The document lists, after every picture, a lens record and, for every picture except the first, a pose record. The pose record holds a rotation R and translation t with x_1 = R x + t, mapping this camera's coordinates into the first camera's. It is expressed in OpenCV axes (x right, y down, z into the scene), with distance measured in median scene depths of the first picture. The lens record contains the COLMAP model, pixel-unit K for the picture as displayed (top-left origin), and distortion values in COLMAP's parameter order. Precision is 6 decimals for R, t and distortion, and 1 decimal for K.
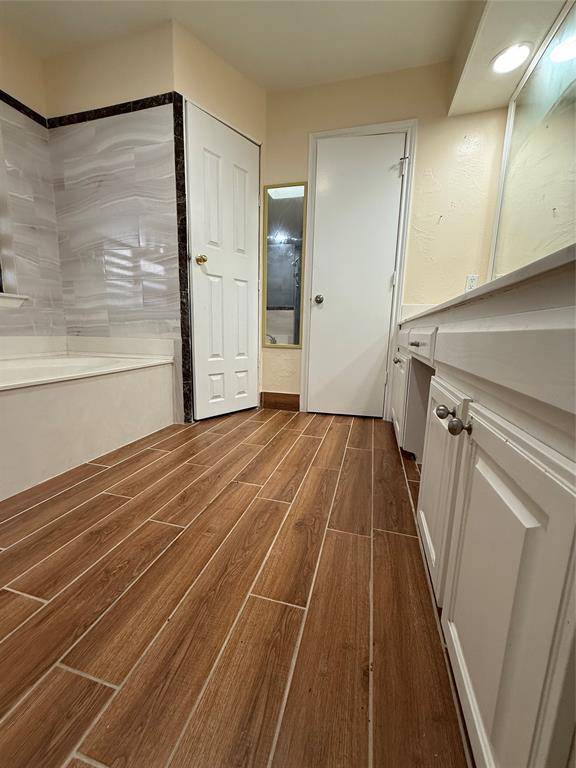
lens RADIAL K [[305.6, 0, 288.0], [0, 305.6, 384.0], [0, 0, 1]] dist [-0.001778, 0.000372]
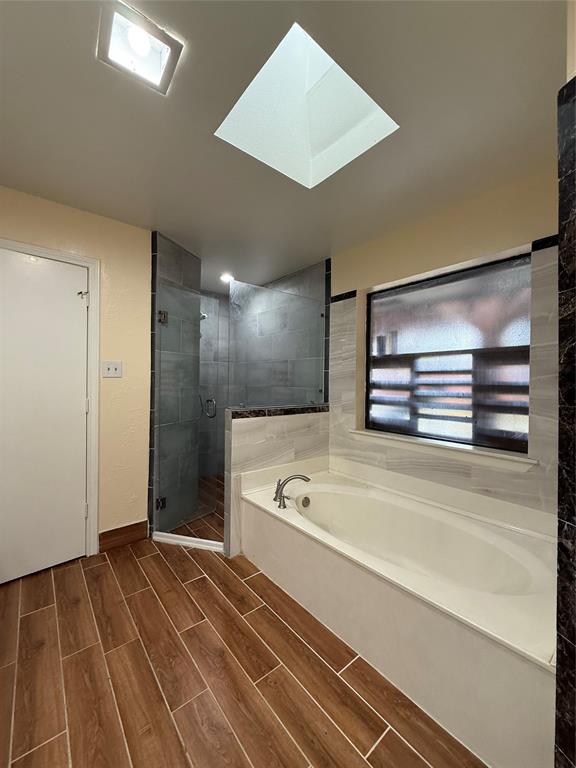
lens RADIAL K [[305.6, 0, 288.0], [0, 305.6, 384.0], [0, 0, 1]] dist [-0.001778, 0.000372]
pose [[-0.572044, -0.029729, -0.819684, 0.378445], [-0.169935, 0.981955, 0.082981, -0.897437], [0.802426, 0.186762, -0.566773, 1.809041]]
